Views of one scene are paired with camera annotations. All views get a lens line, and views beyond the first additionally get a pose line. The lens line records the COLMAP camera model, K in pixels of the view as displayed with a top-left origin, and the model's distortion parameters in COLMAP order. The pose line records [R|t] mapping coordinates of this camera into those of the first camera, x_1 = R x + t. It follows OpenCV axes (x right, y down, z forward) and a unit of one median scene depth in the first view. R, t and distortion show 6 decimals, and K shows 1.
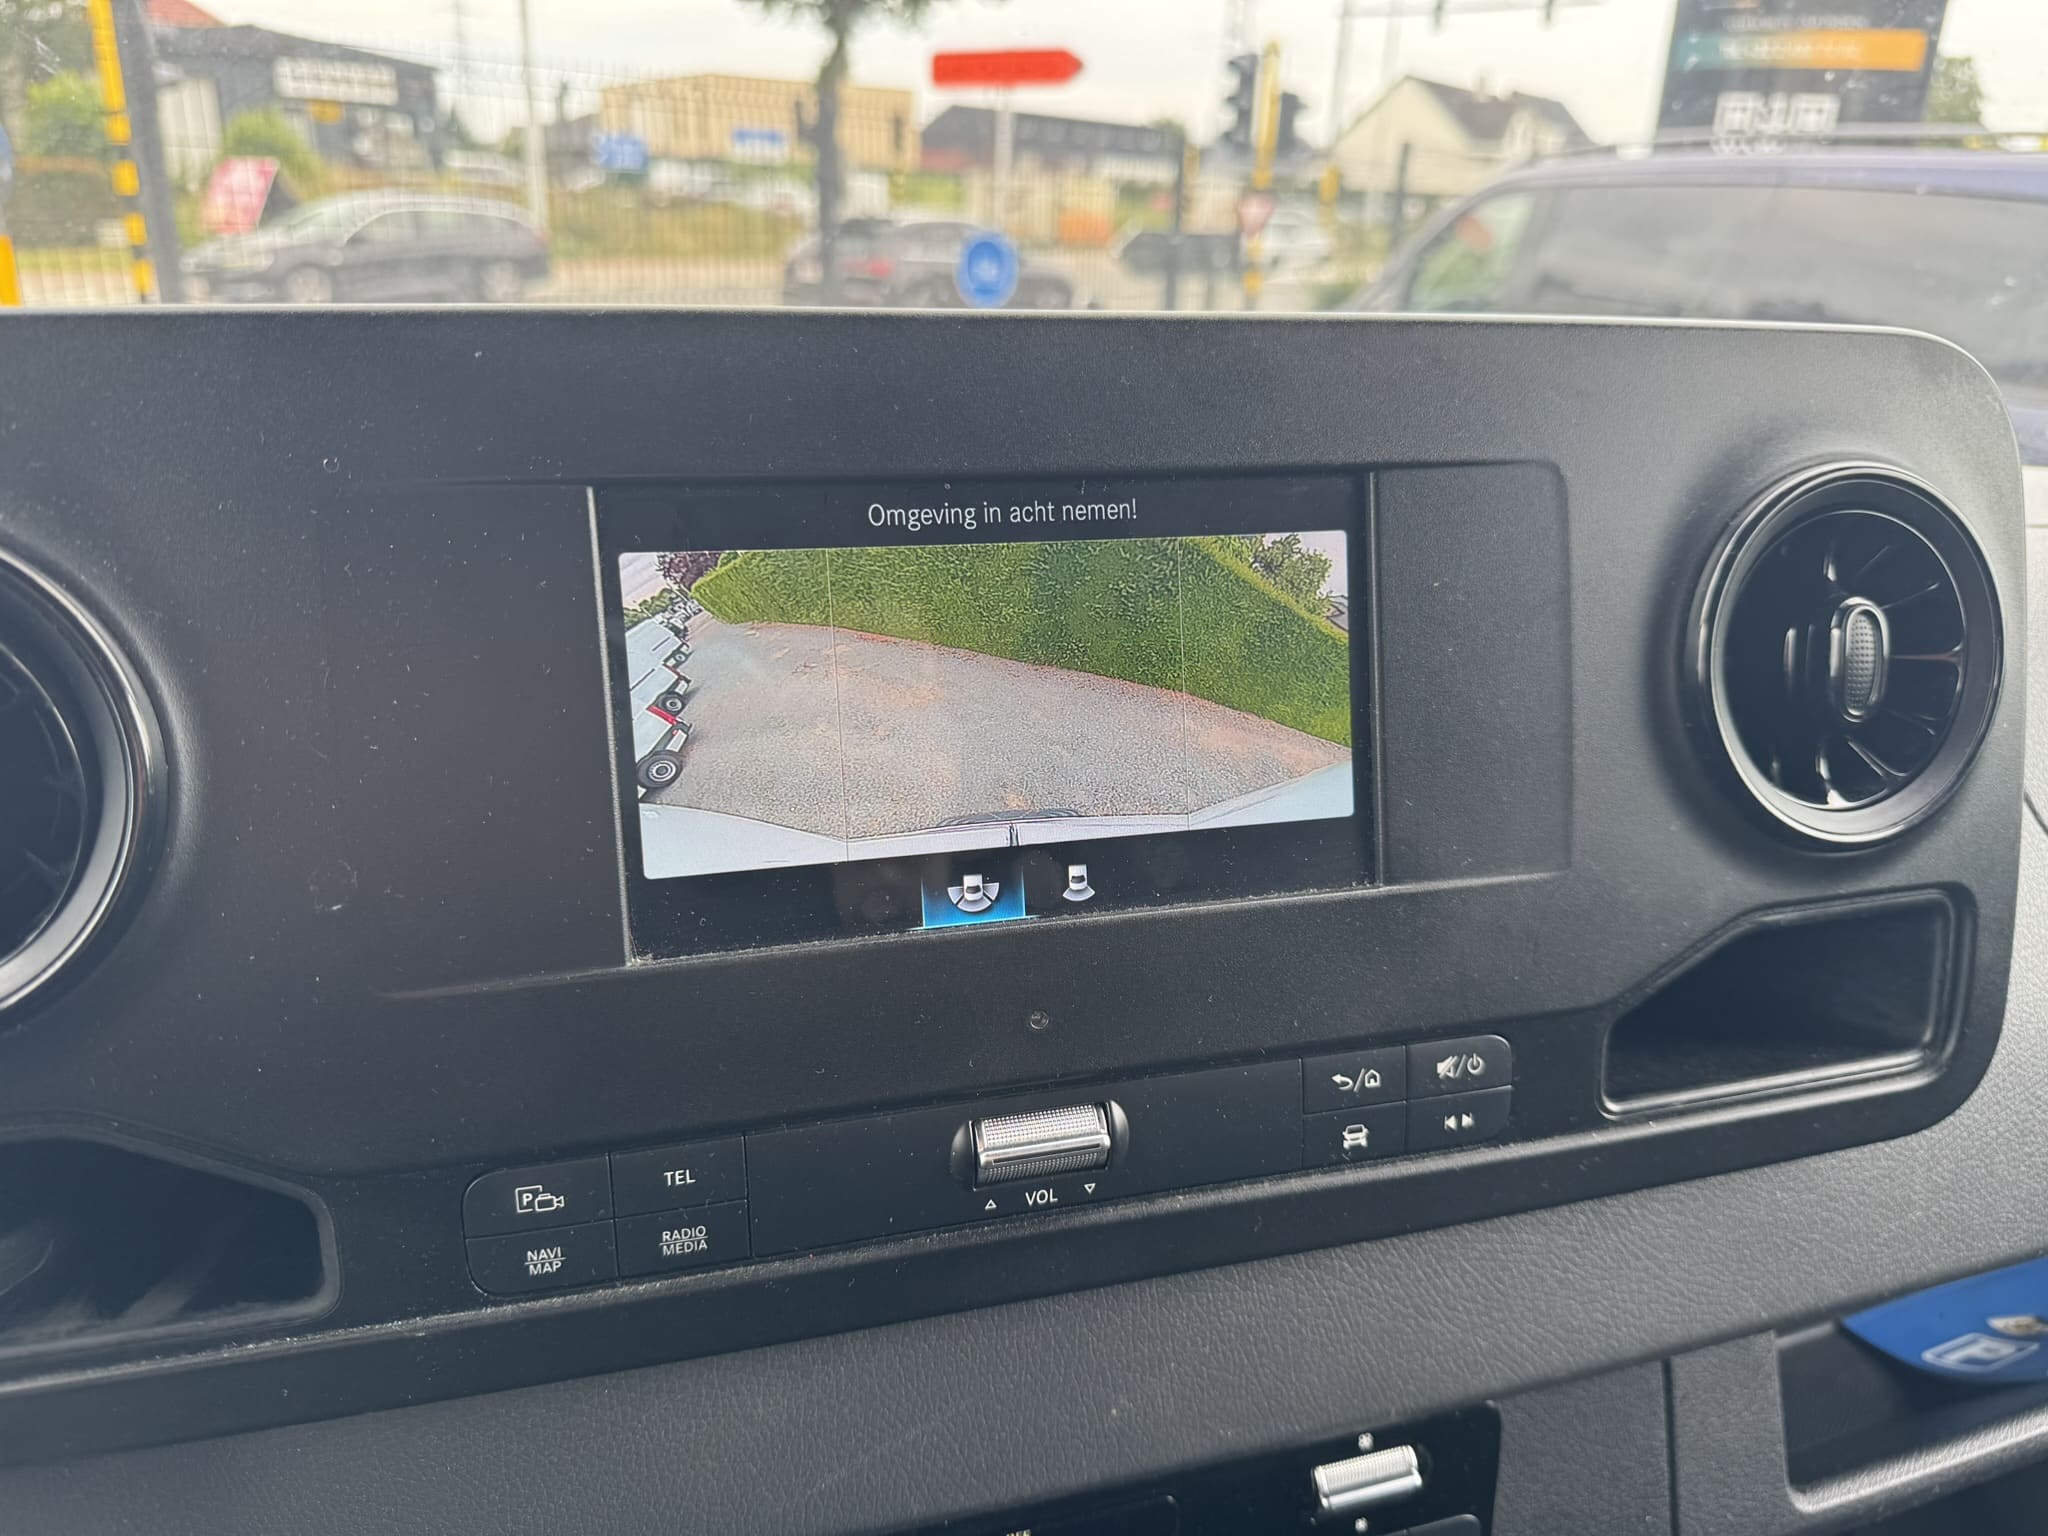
lens RADIAL K [[1465.2, 0, 1024.0], [0, 1465.2, 768.0], [0, 0, 1]] dist [-0.022135, -0.001612]
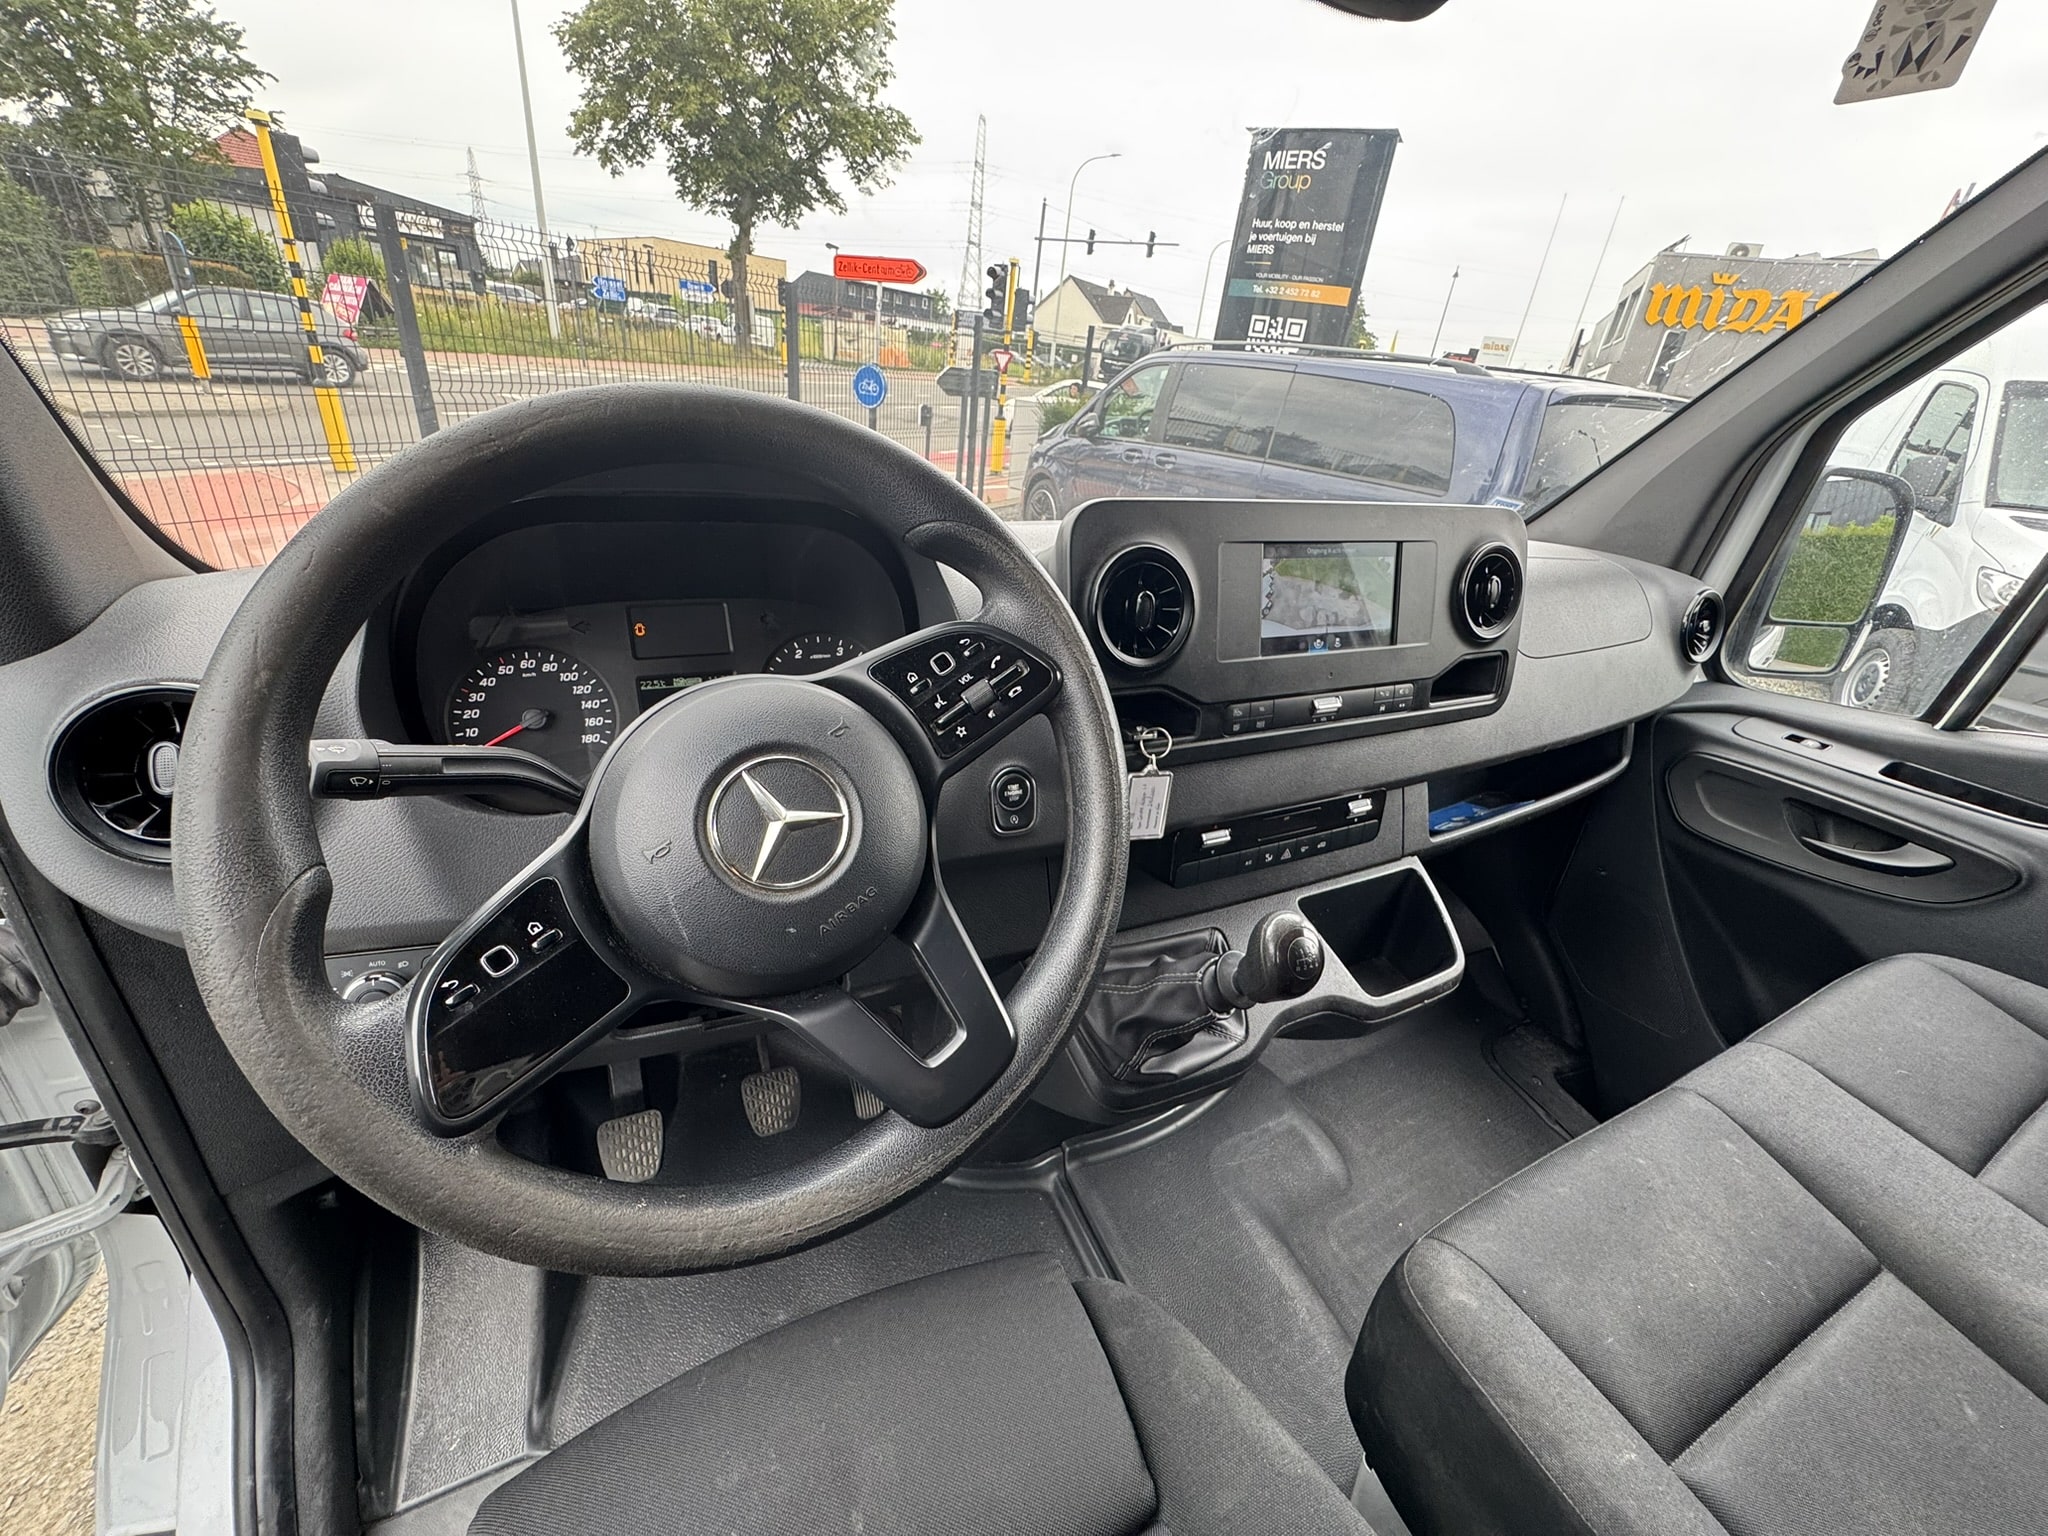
lens RADIAL K [[816.8, 0, 1024.0], [0, 816.8, 768.0], [0, 0, 1]] dist [-0.005624, 0.000540]
pose [[0.978108, -0.028249, 0.206173, -0.047352], [0.005250, 0.993778, 0.111256, 0.006108], [-0.208033, -0.107738, 0.972170, -0.039489]]
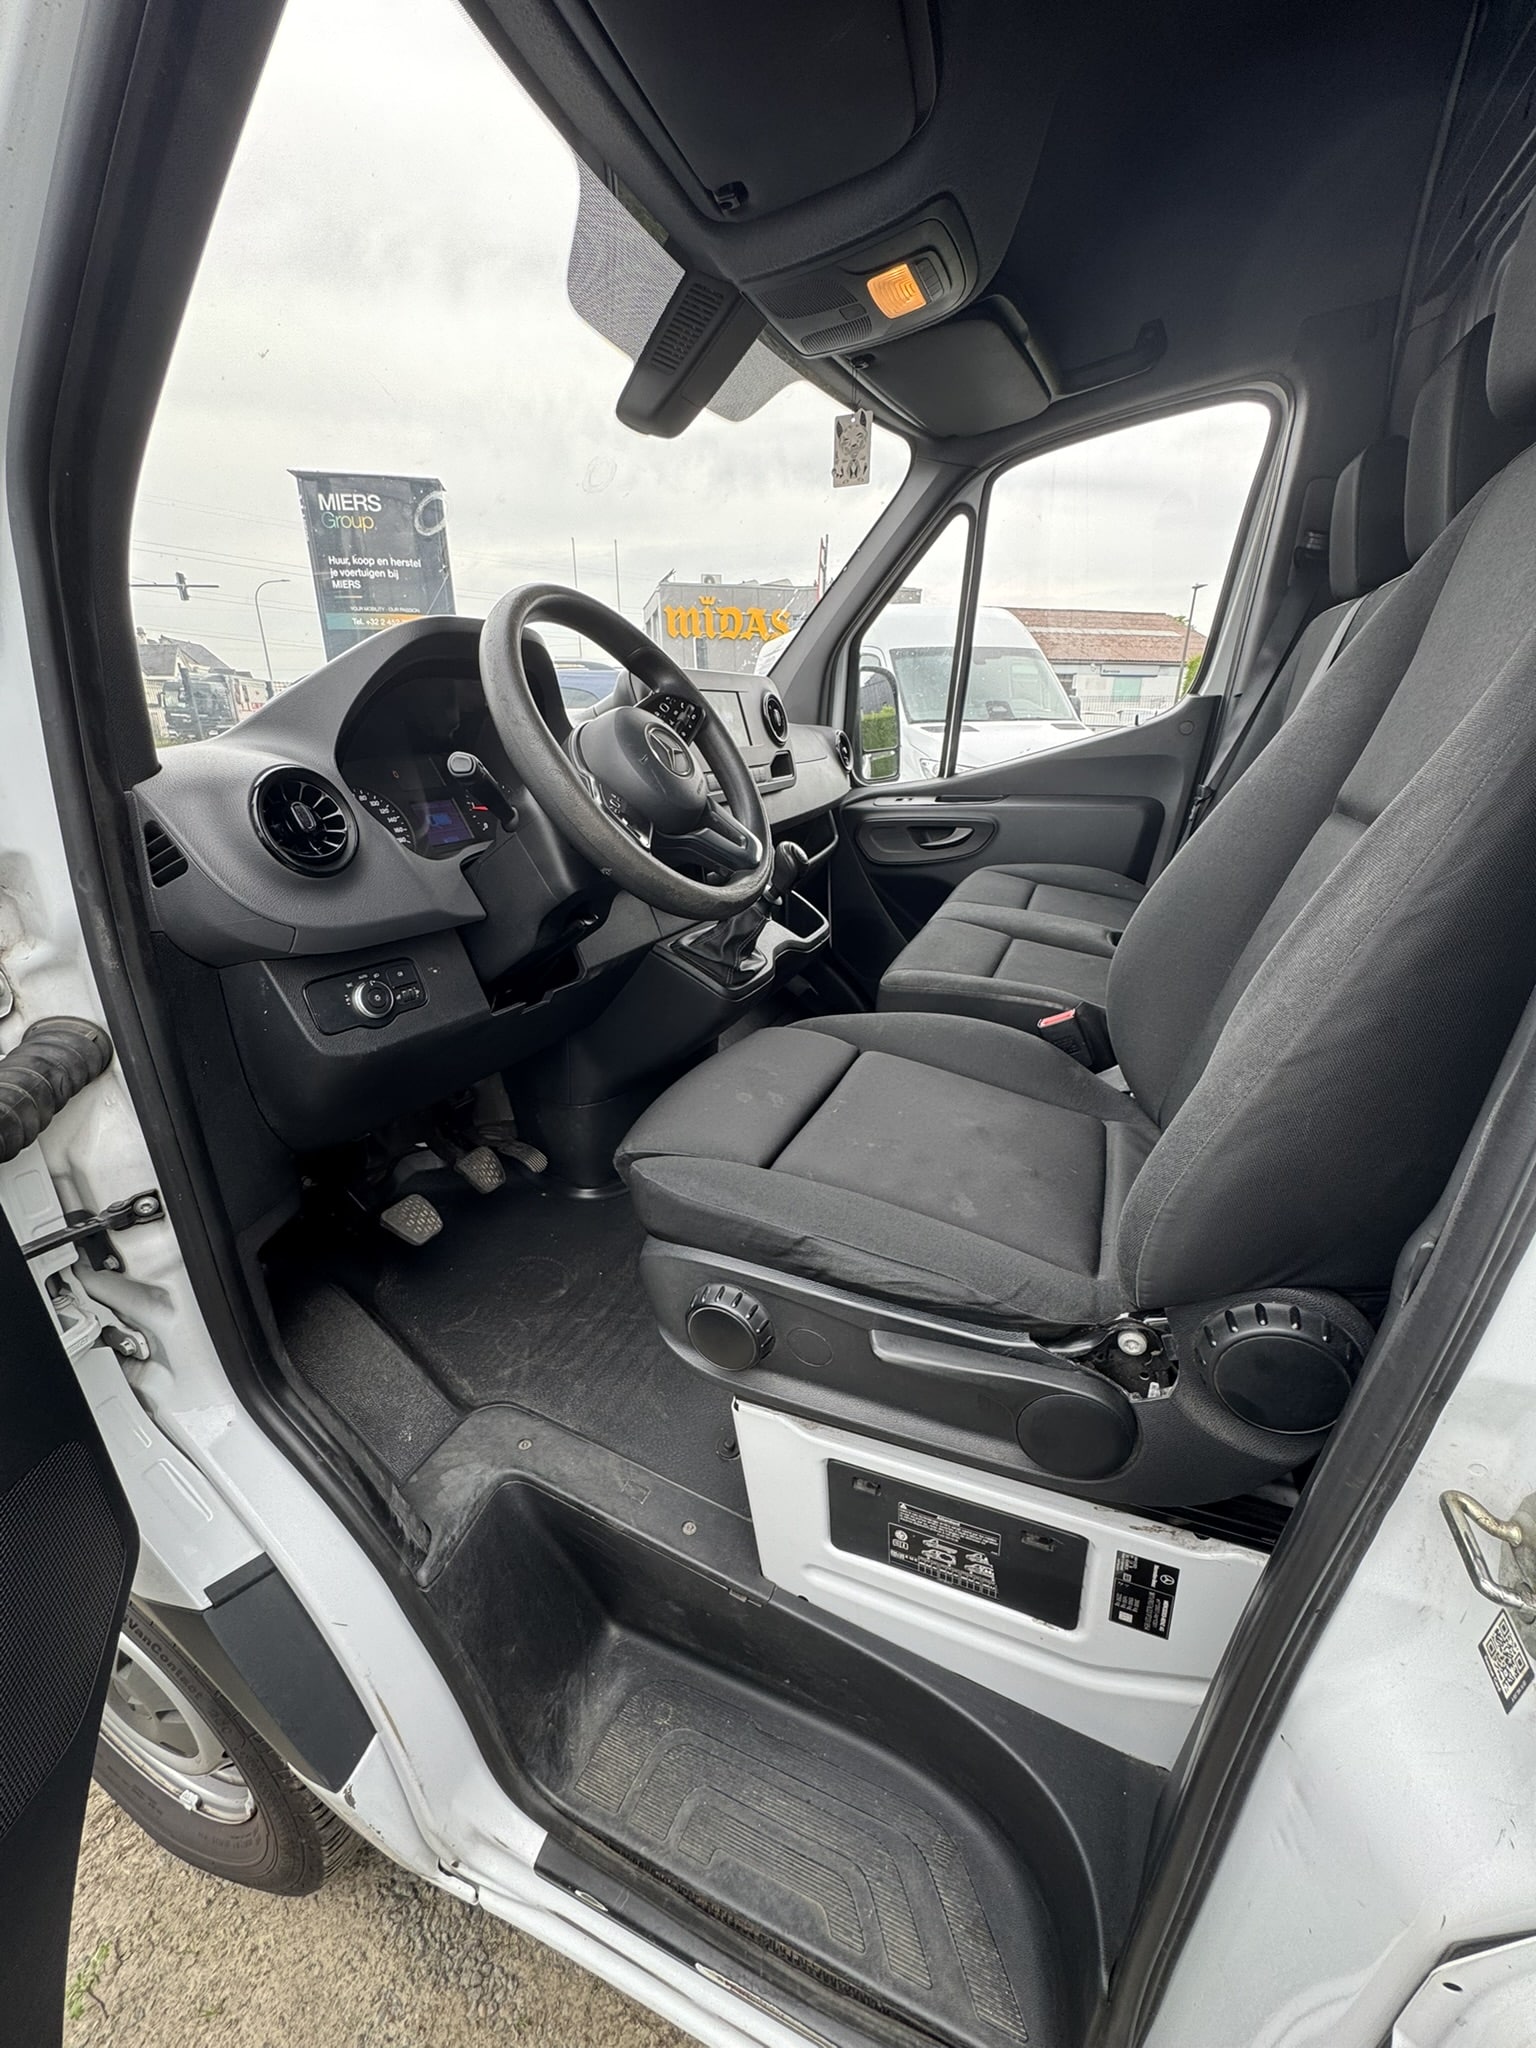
lens RADIAL K [[816.8, 0, 776.1], [0, 816.8, 1030.3], [0, 0, 1]] dist [-0.005624, 0.000540]
pose [[0.612282, -0.311953, 0.726496, -0.125441], [0.308561, 0.940287, 0.143702, 0.034743], [-0.727943, 0.136182, 0.671977, -0.069224]]
